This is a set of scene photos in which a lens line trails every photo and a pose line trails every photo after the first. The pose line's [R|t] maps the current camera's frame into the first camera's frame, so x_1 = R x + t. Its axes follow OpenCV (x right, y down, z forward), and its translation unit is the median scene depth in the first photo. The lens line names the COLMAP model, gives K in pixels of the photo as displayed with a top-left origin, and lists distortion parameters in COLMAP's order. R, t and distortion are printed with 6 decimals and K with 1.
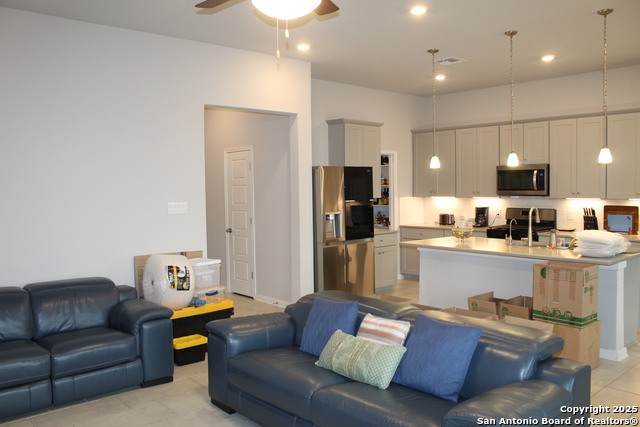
lens RADIAL K [[531.8, 0, 319.7], [0, 531.8, 211.5], [0, 0, 1]] dist [-0.158169, 0.159090]
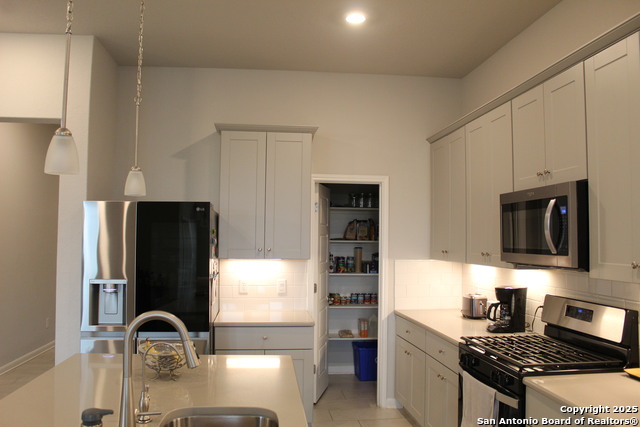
lens RADIAL K [[531.8, 0, 319.7], [0, 531.8, 211.5], [0, 0, 1]] dist [-0.158169, 0.159090]
pose [[0.804043, -0.013807, -0.594411, 0.723762], [-0.045128, 0.995429, -0.084165, -0.048004], [0.592856, 0.094497, 0.799745, 0.890110]]
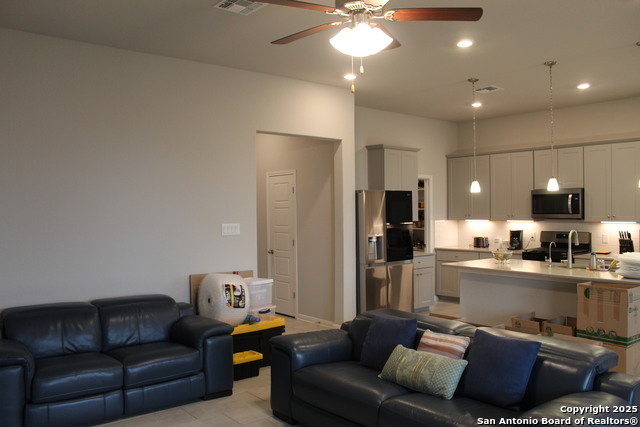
lens RADIAL K [[531.8, 0, 319.7], [0, 531.8, 211.5], [0, 0, 1]] dist [-0.158169, 0.159090]
pose [[0.999343, 0.005074, -0.035879, -0.060988], [-0.006618, 0.999052, -0.043027, 0.002184], [0.035627, 0.043236, 0.998429, -0.049813]]
